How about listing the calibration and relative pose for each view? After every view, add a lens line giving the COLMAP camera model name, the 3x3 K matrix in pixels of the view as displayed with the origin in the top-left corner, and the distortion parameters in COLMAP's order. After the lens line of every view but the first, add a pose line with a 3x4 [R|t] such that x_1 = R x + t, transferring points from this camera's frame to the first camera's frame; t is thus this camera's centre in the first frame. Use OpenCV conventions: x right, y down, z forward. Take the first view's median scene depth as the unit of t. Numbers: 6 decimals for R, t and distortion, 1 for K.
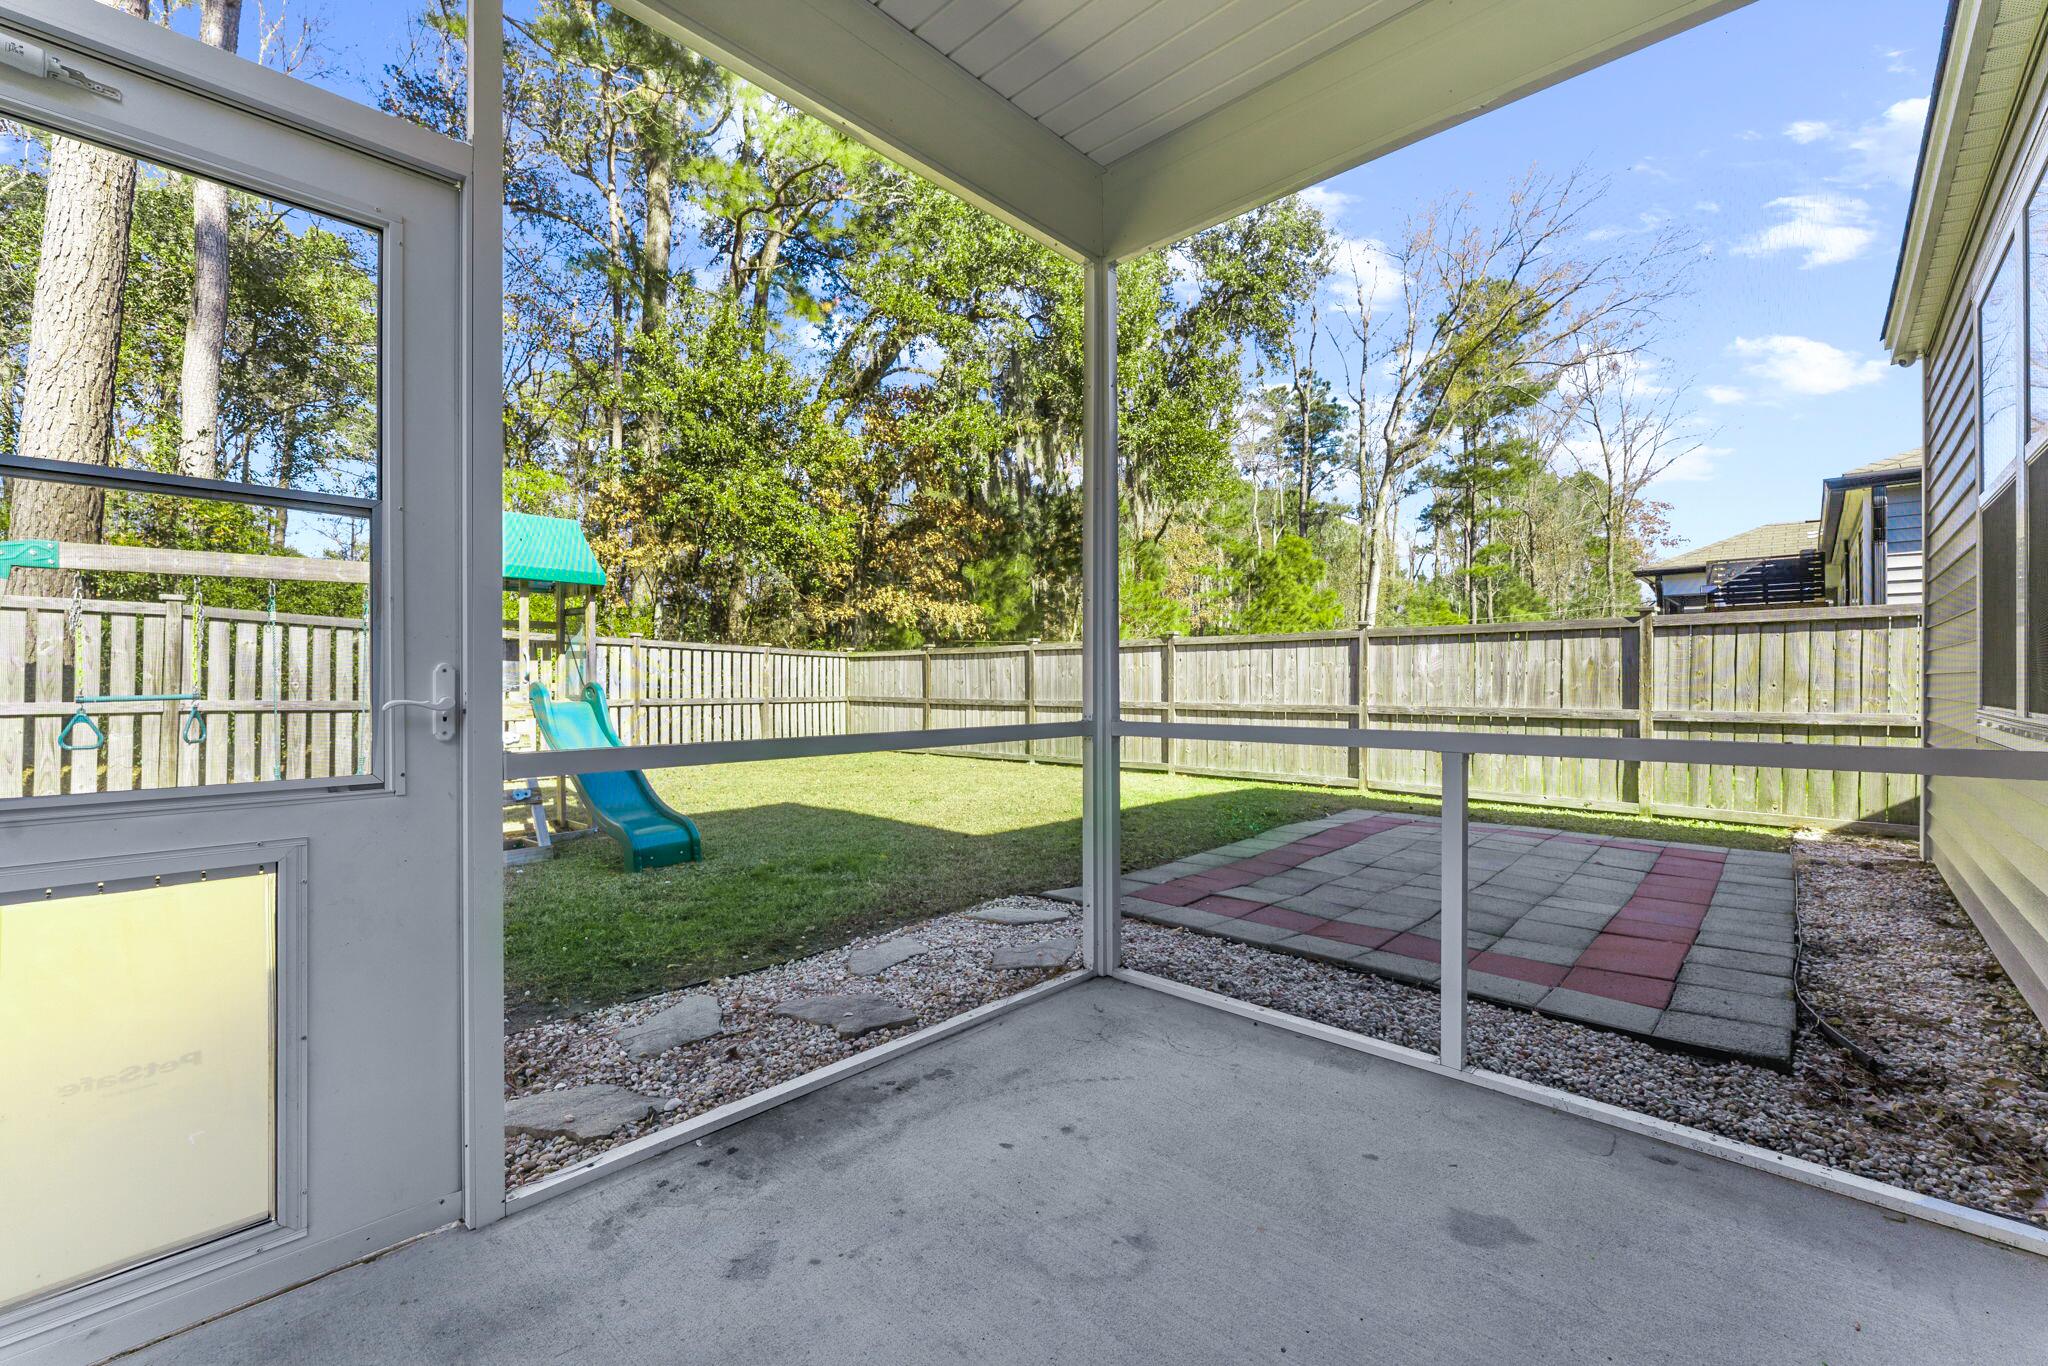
lens RADIAL K [[841.2, 0, 1027.4], [0, 841.2, 668.9], [0, 0, 1]] dist [-0.003356, 0.001157]
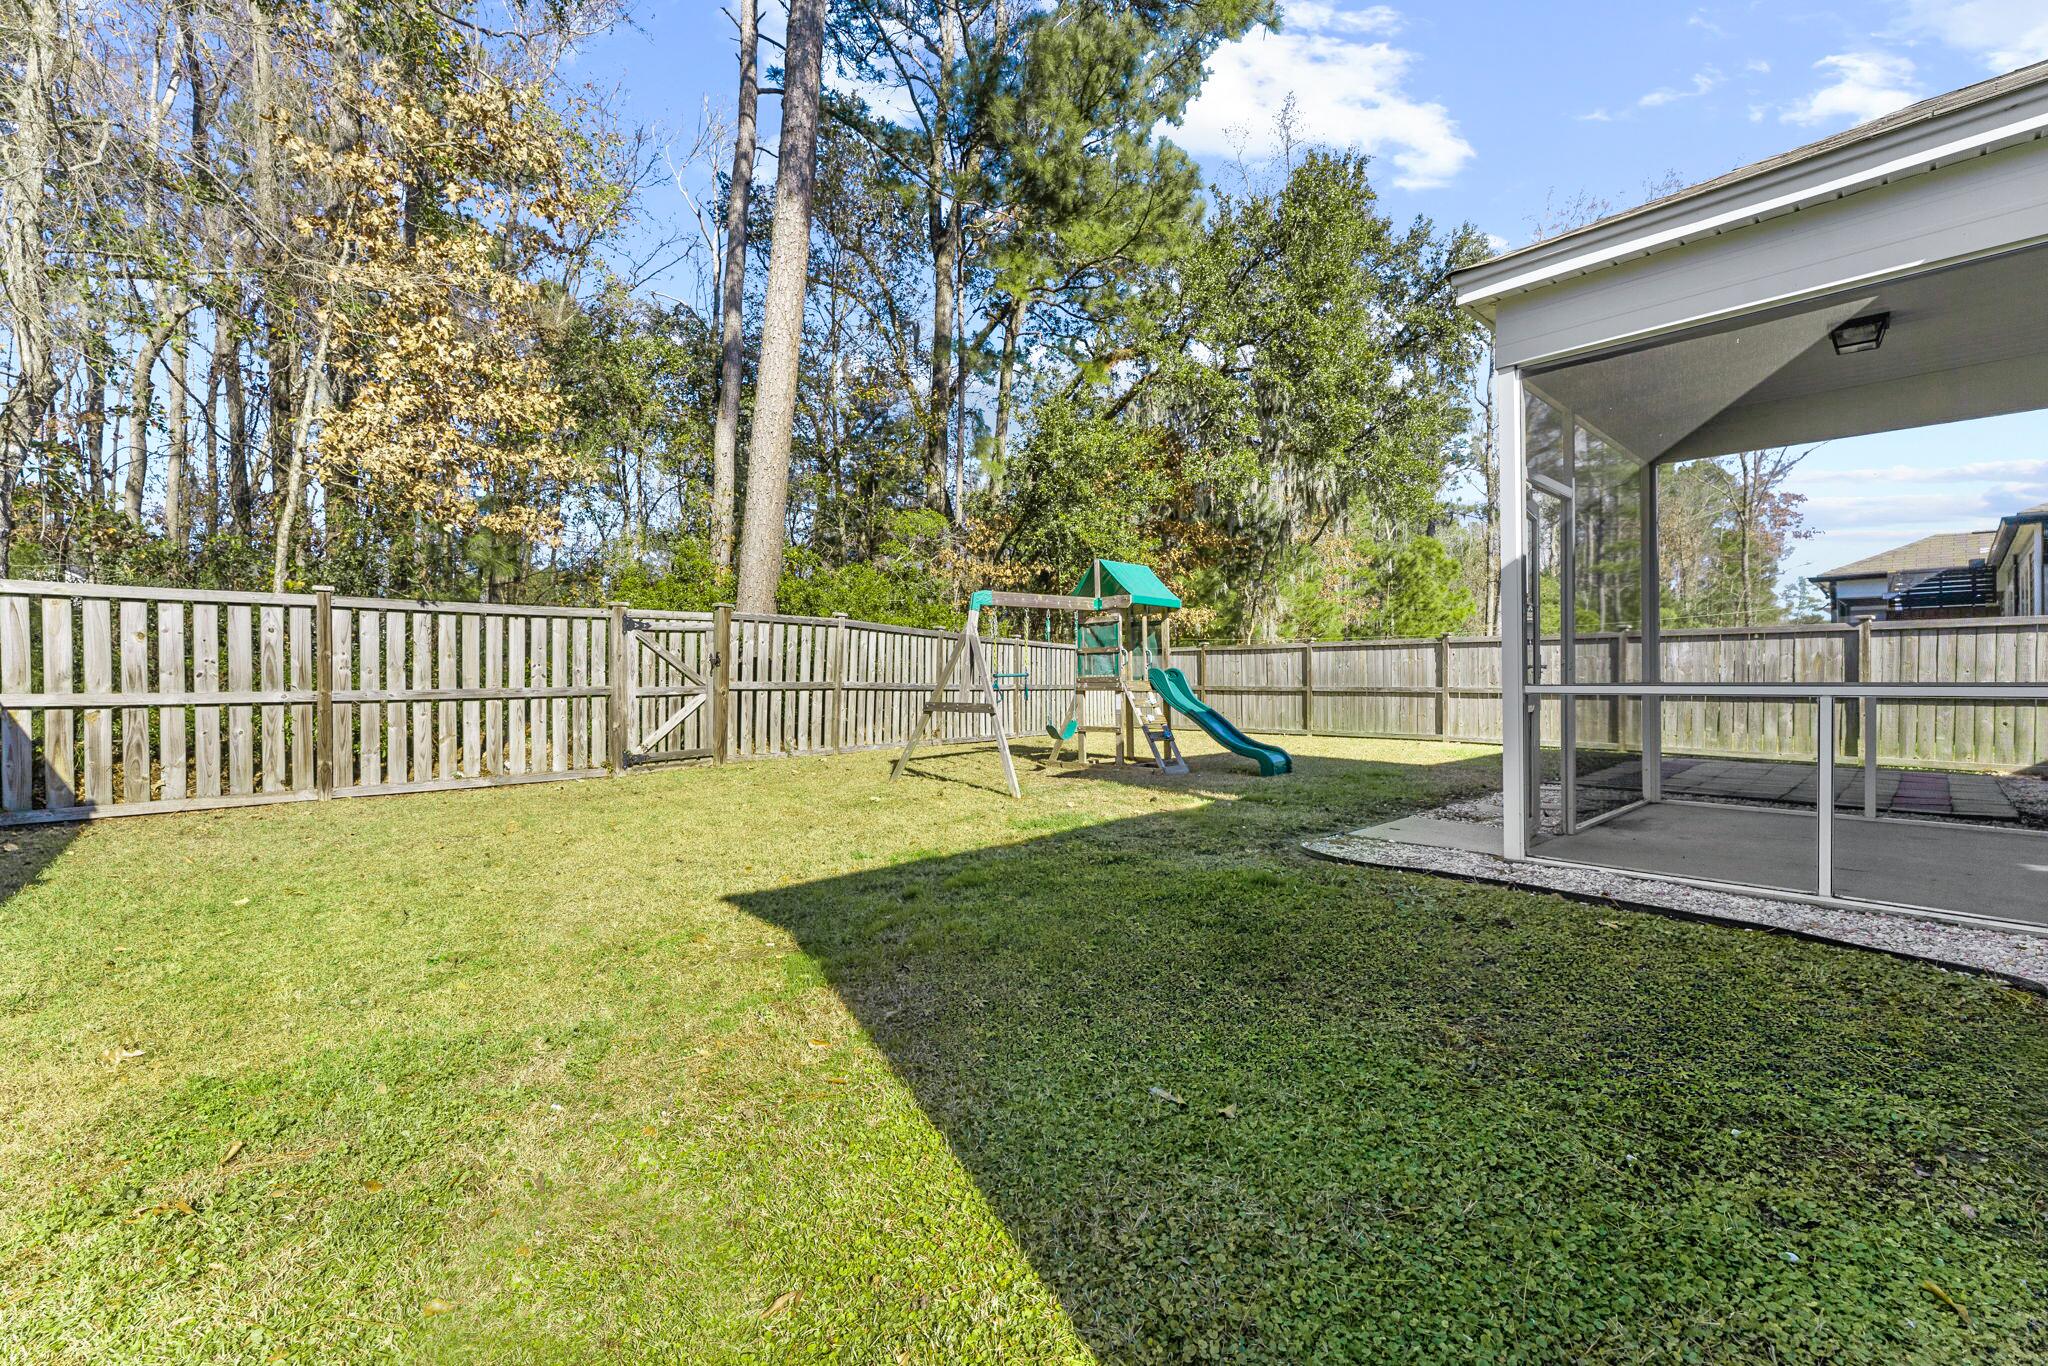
lens RADIAL K [[841.2, 0, 1022.2], [0, 841.2, 665.9], [0, 0, 1]] dist [-0.003356, 0.001157]
pose [[0.996300, 0.000818, -0.085940, -0.346124], [-0.000615, 0.999997, 0.002388, 0.004298], [0.085941, -0.002326, 0.996297, -0.327232]]
